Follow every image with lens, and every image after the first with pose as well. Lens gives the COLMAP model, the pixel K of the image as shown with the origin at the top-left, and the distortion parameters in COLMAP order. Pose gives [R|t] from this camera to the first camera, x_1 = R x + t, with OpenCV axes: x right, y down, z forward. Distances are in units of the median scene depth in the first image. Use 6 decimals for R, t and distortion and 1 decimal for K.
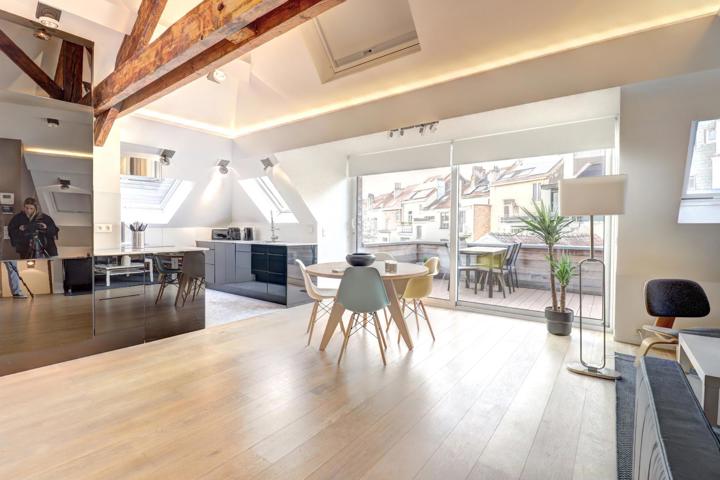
lens RADIAL K [[334.5, 0, 364.4], [0, 334.5, 234.0], [0, 0, 1]] dist [-0.005105, -0.000561]
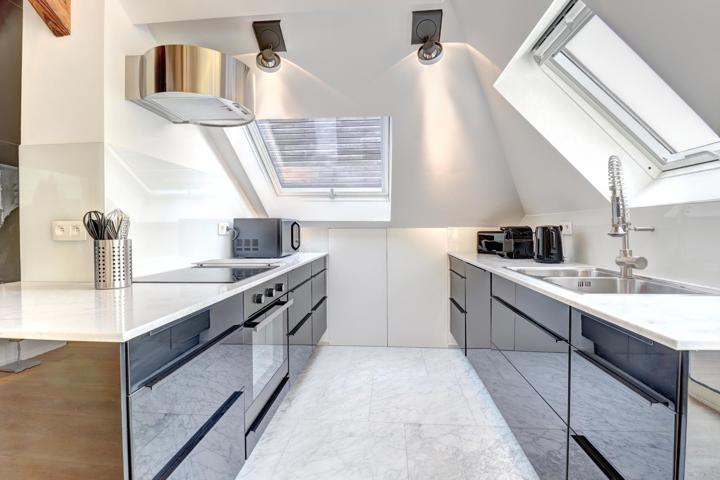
lens RADIAL K [[334.5, 0, 362.0], [0, 334.5, 235.9], [0, 0, 1]] dist [-0.005105, -0.000561]
pose [[0.535445, 0.017835, -0.844381, -0.159147], [-0.012828, 0.999833, 0.012984, -0.011050], [0.844472, 0.003879, 0.535585, 0.677394]]
